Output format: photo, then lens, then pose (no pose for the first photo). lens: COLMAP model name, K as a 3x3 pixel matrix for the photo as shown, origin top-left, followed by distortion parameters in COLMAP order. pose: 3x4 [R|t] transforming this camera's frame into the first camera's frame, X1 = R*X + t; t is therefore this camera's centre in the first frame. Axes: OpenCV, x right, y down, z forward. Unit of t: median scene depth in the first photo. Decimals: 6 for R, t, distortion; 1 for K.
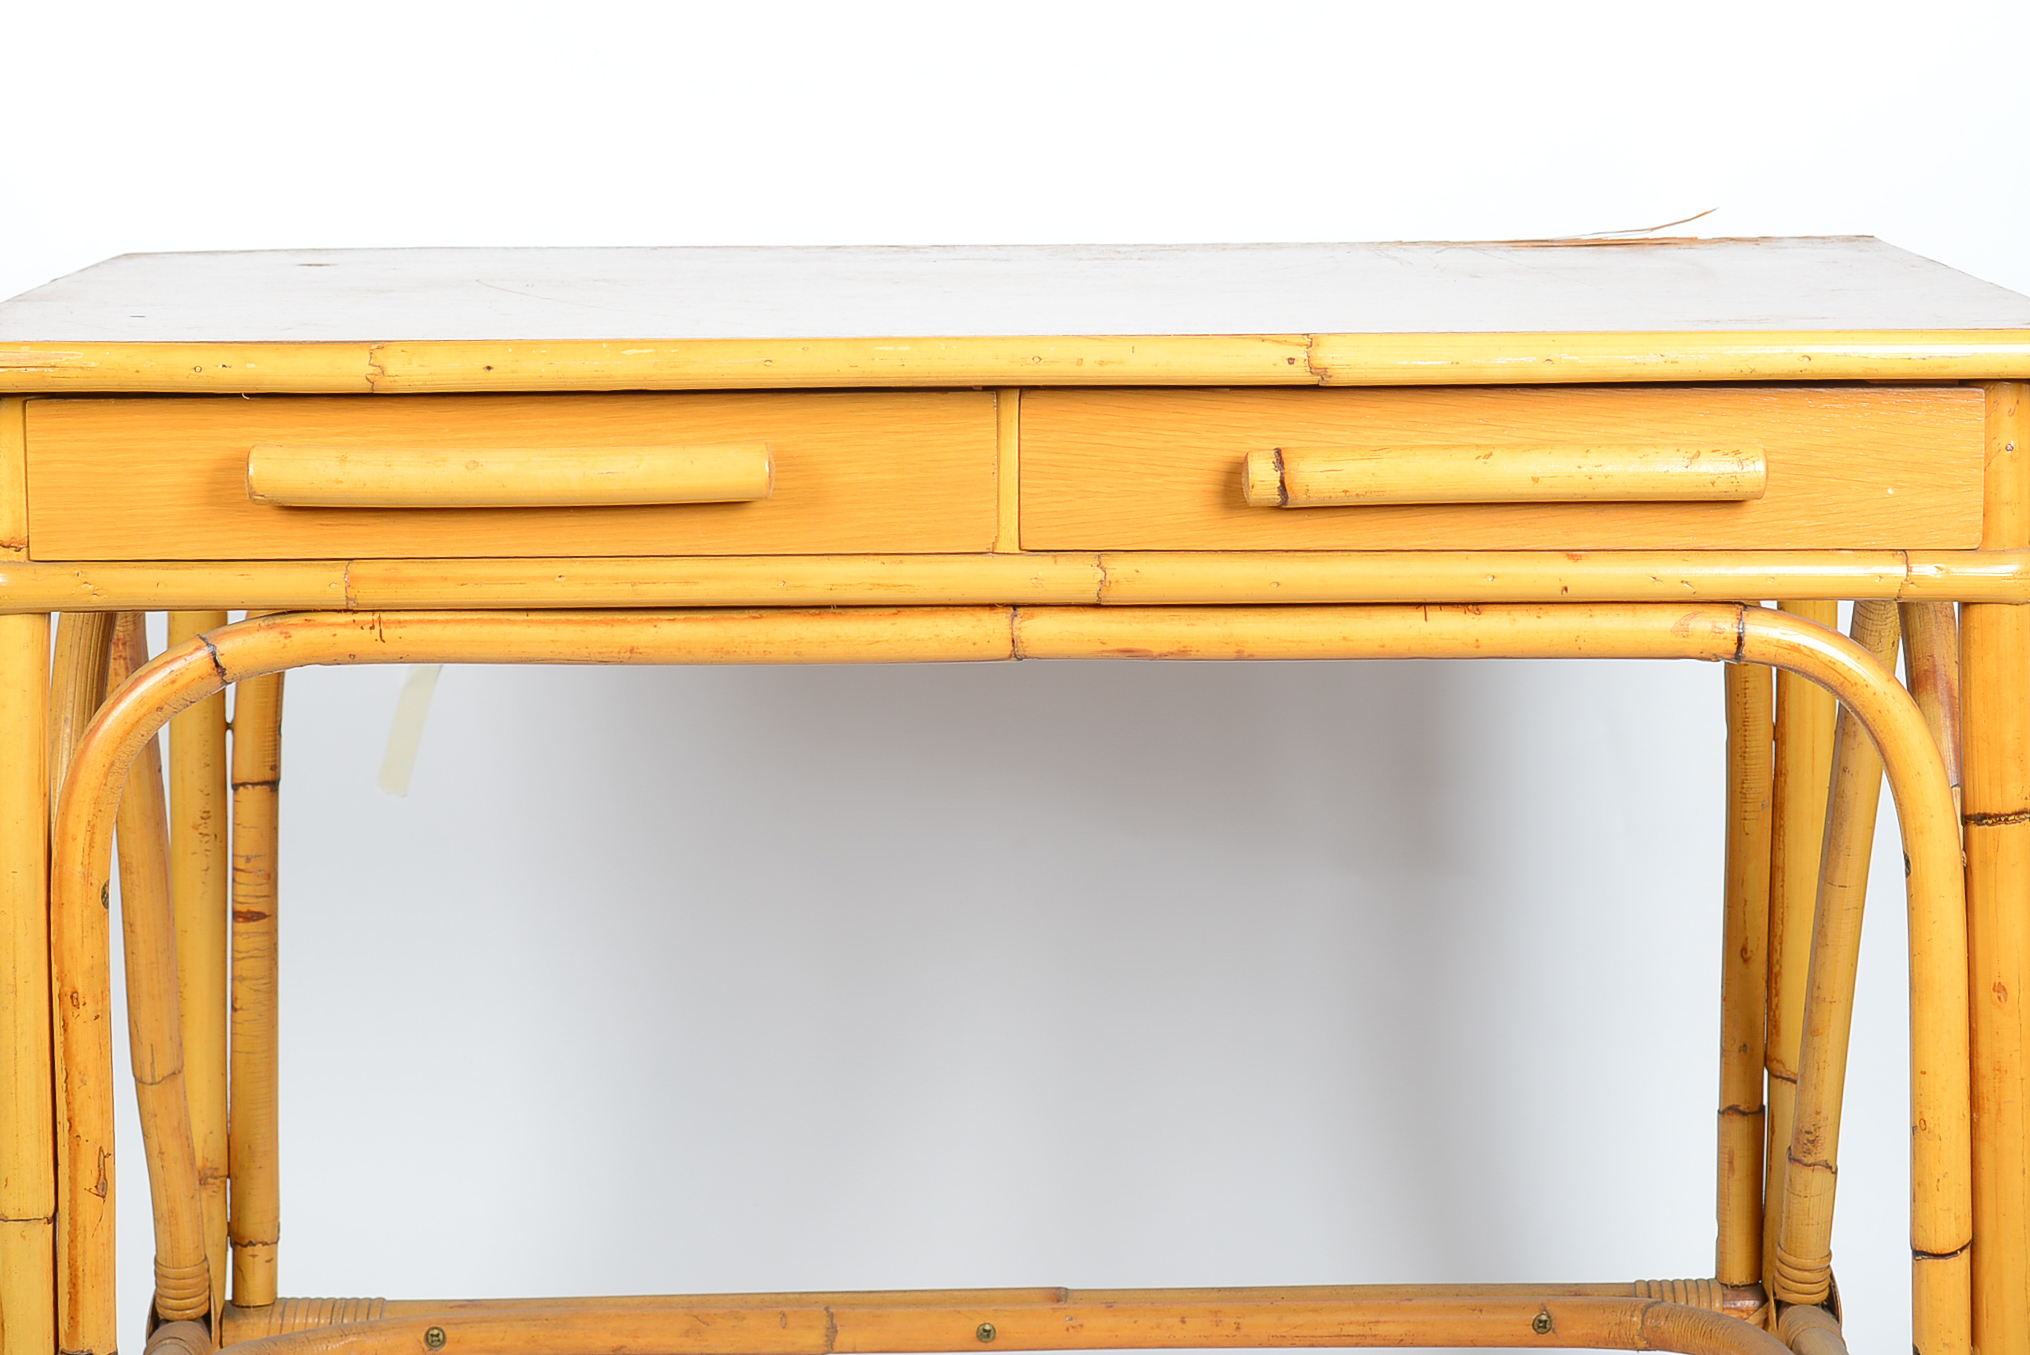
lens RADIAL K [[5495.3, 0, 1011.5], [0, 5495.3, 470.4], [0, 0, 1]] dist [0.061066, 0.385272]
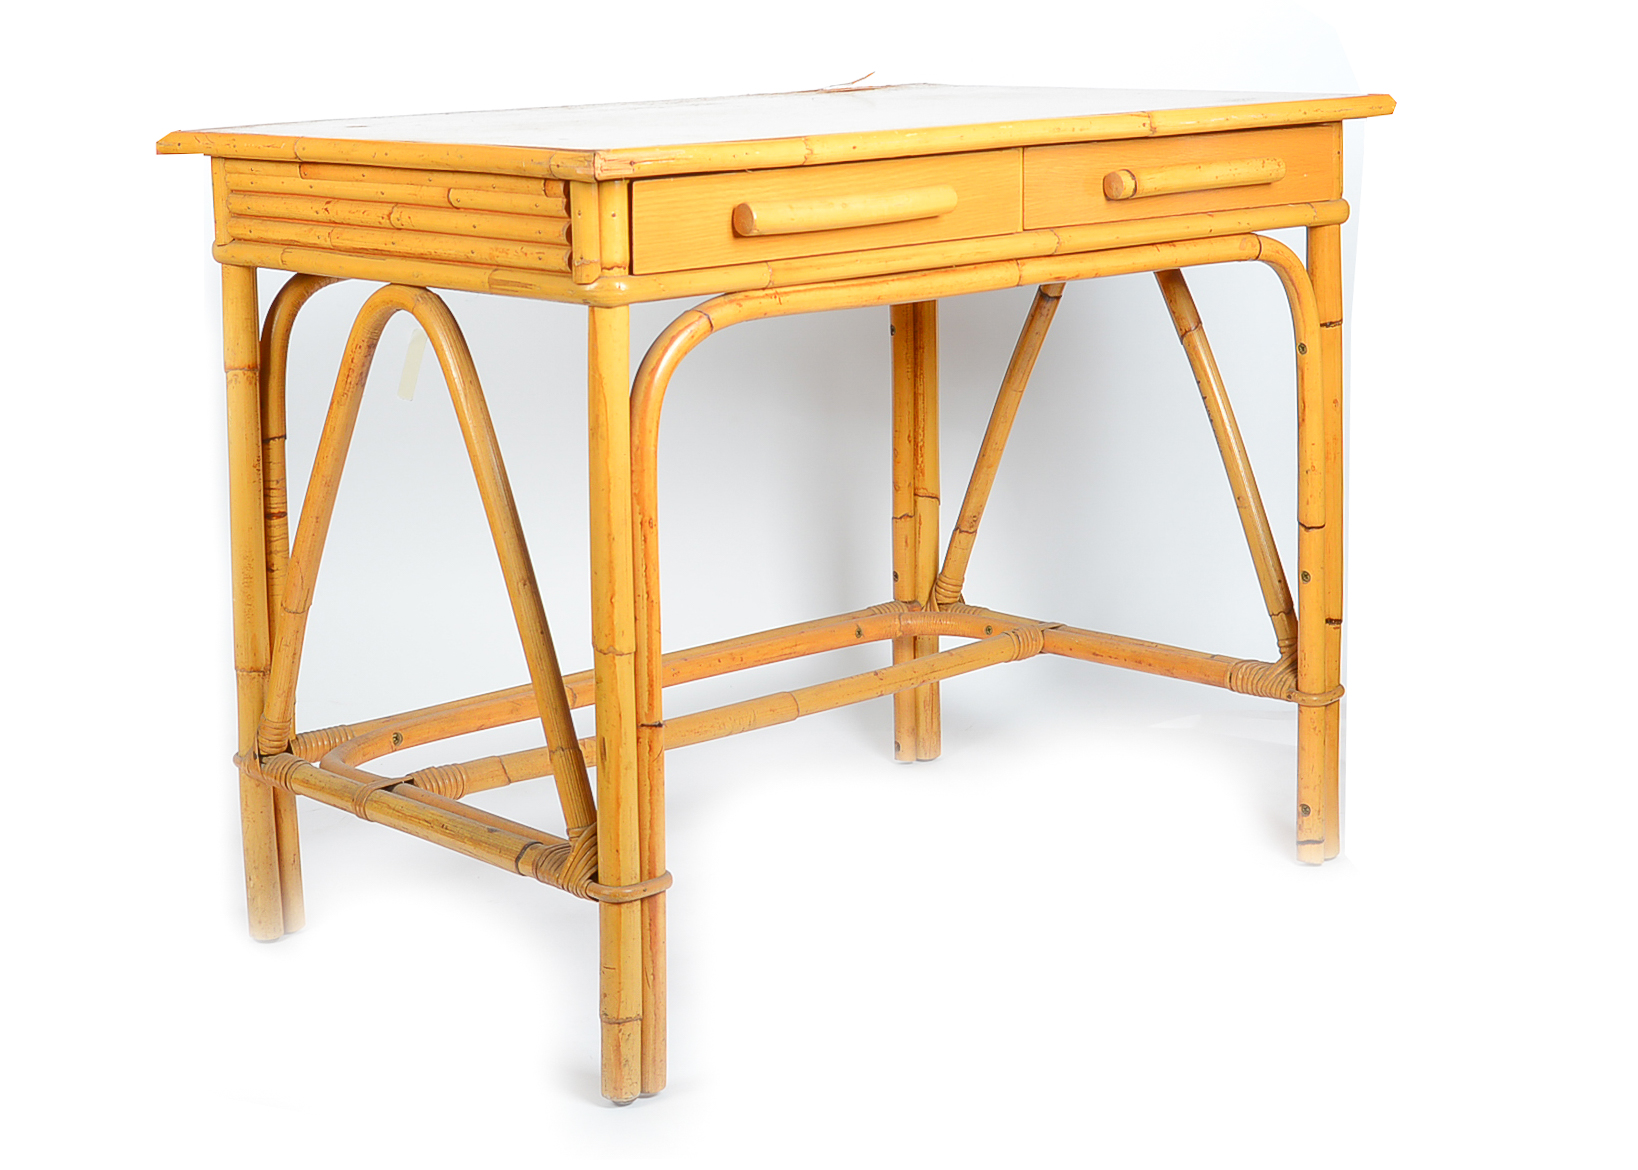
lens RADIAL K [[2837.5, 0, 740.1], [0, 2837.5, 324.6], [0, 0, 1]] dist [-0.084538, 0.073526]
pose [[0.773462, -0.090075, 0.627410, -0.712921], [0.085029, 0.995649, 0.038119, 0.000948], [-0.628114, 0.023864, 0.777755, 0.279800]]
